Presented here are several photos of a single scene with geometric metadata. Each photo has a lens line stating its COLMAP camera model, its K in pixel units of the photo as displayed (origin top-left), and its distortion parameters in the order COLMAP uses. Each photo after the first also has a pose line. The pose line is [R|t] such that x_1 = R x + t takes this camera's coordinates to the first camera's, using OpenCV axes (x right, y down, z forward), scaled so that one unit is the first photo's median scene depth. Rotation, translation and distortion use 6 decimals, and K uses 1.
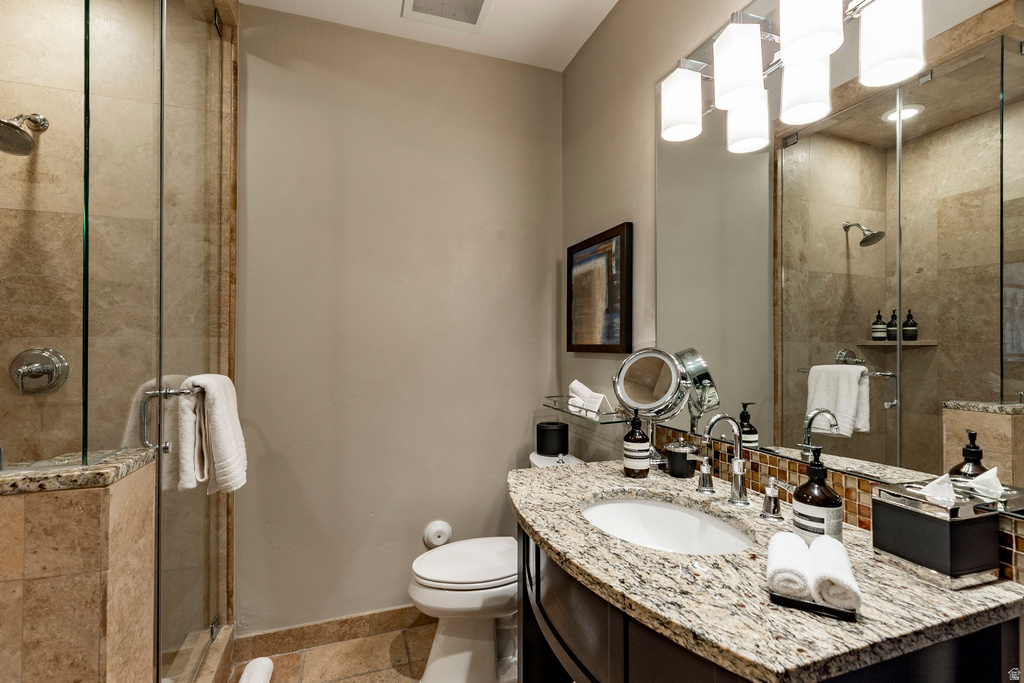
lens RADIAL K [[463.2, 0, 523.0], [0, 463.2, 339.6], [0, 0, 1]] dist [0.002028, -0.000181]
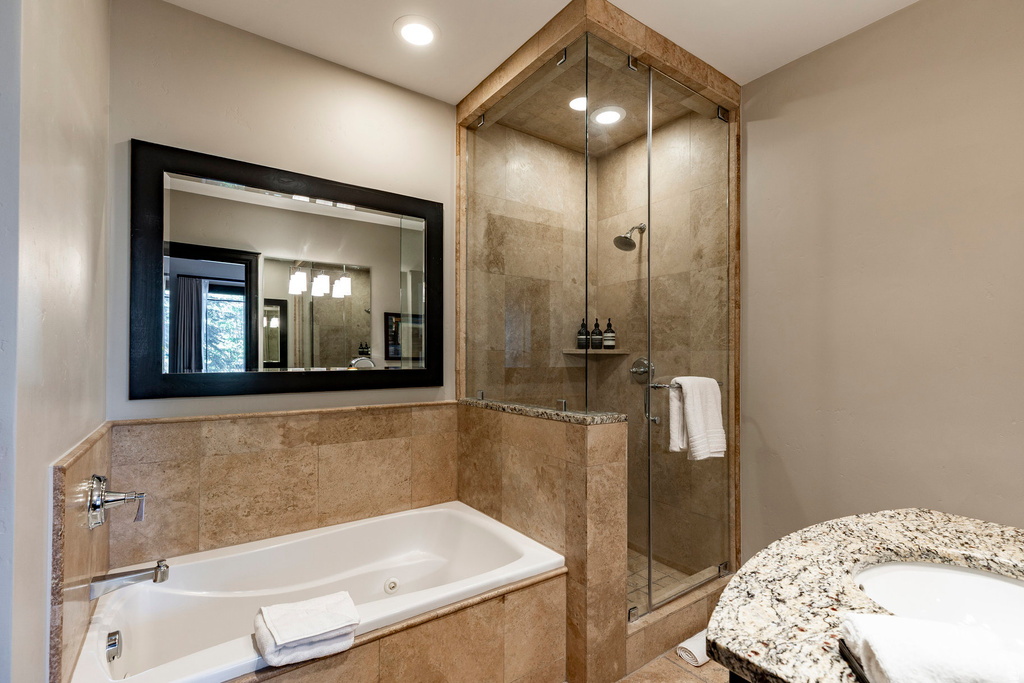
lens RADIAL K [[463.2, 0, 523.0], [0, 463.2, 339.6], [0, 0, 1]] dist [0.002028, -0.000181]
pose [[0.294326, -0.033896, -0.955104, 0.578197], [0.010356, 0.999425, -0.032278, 0.001202], [0.955649, -0.000391, 0.294508, 0.080549]]
